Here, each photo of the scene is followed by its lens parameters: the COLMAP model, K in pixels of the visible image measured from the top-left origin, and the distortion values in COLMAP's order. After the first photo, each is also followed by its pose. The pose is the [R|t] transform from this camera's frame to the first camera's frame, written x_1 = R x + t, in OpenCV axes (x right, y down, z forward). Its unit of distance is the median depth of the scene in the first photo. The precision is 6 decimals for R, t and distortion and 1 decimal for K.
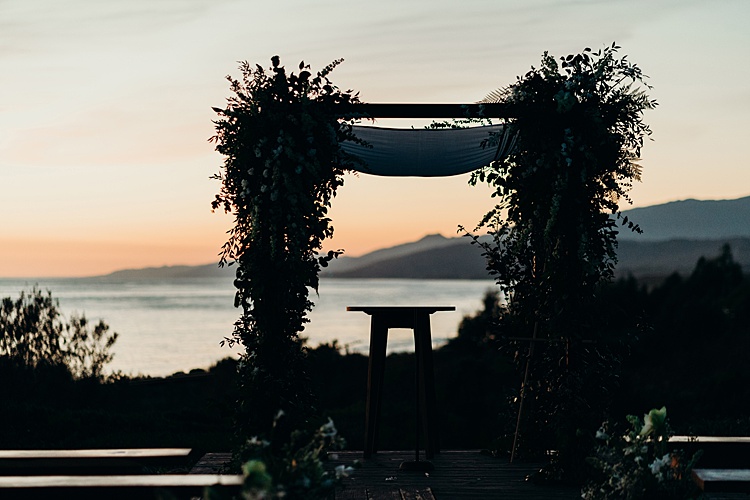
lens RADIAL K [[2232.8, 0, 374.4], [0, 2232.8, 252.8], [0, 0, 1]] dist [0.028822, 0.000000]
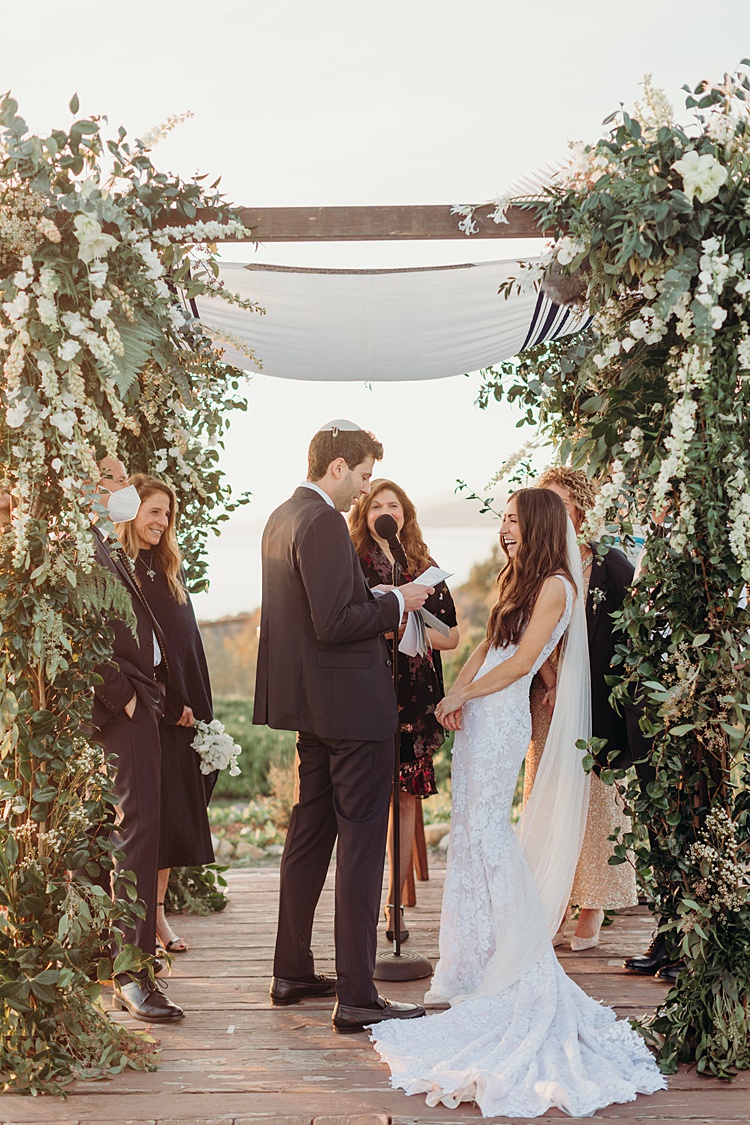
lens RADIAL K [[1765.1, 0, 369.2], [0, 1765.1, 569.3], [0, 0, 1]] dist [0.076747, 0.000000]
pose [[0.999725, -0.013053, -0.019461, 0.027719], [0.013705, 0.999337, 0.033719, -0.006246], [0.019008, -0.033977, 0.999242, 0.640631]]
